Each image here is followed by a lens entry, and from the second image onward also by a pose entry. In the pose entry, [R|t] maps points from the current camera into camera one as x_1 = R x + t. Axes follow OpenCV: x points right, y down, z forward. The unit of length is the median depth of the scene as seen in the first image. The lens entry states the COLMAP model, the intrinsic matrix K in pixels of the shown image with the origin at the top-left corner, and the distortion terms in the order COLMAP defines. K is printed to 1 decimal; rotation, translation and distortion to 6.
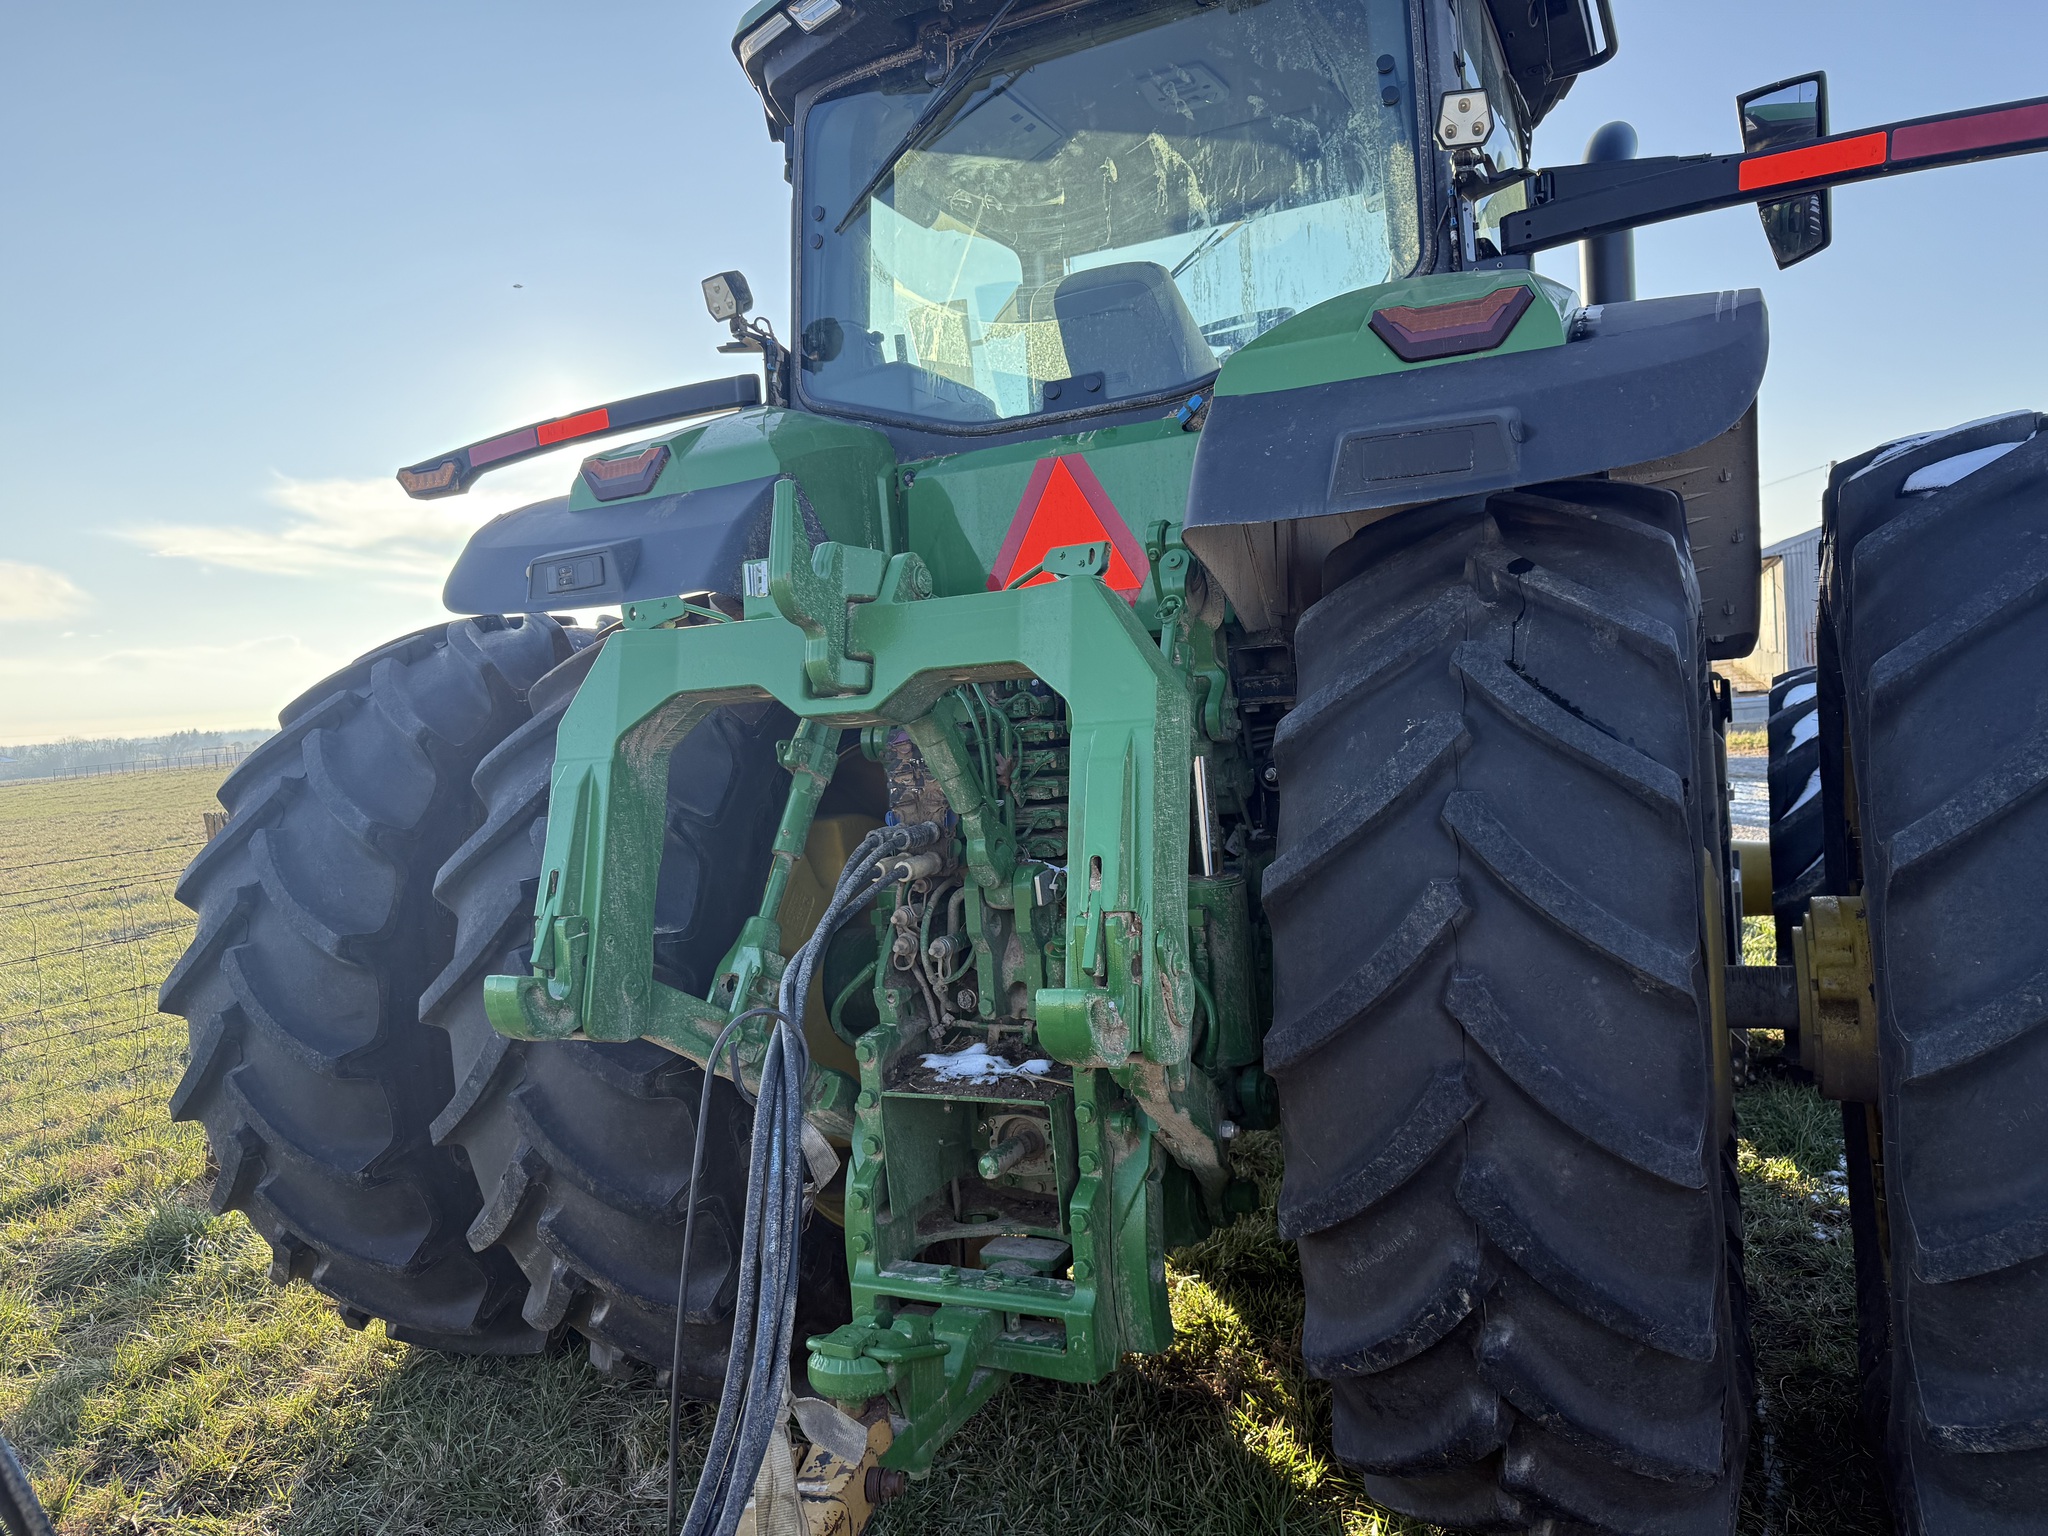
lens RADIAL K [[1250.3, 0, 1024.0], [0, 1250.3, 768.0], [0, 0, 1]] dist [-0.036397, -0.000918]
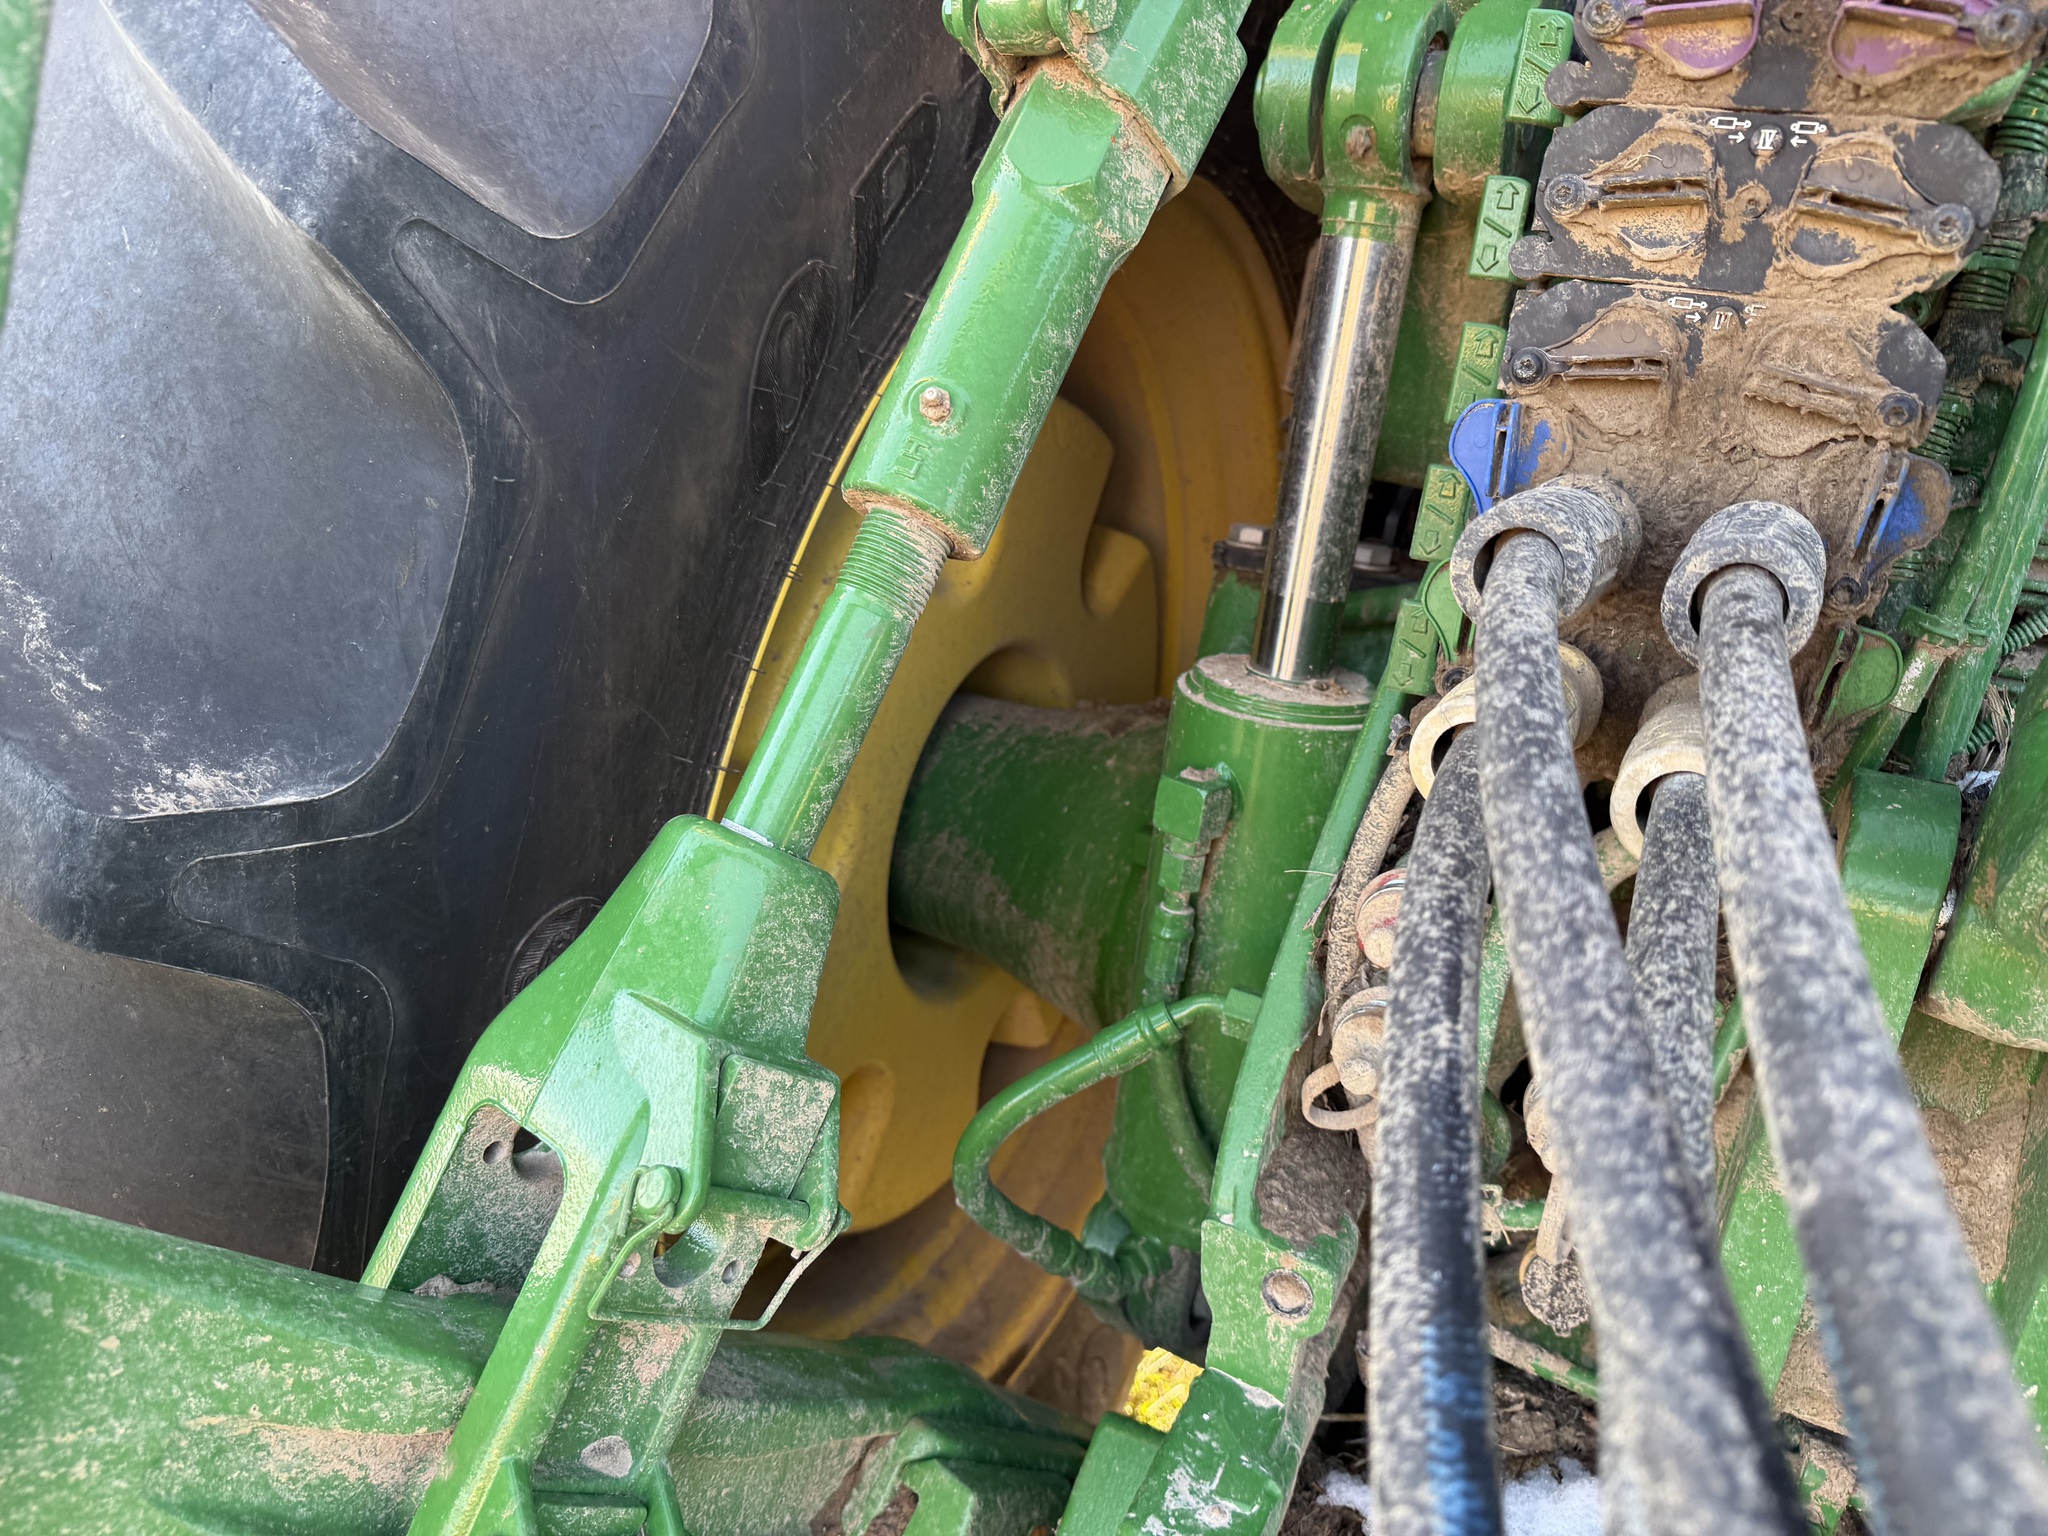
lens RADIAL K [[1423.1, 0, 1024.0], [0, 1423.1, 768.0], [0, 0, 1]] dist [0.027408, 0.000366]
pose [[0.979595, 0.200505, 0.013830, -0.166401], [-0.195721, 0.936053, 0.292400, 0.036725], [0.045682, -0.289141, 0.956196, 0.766461]]
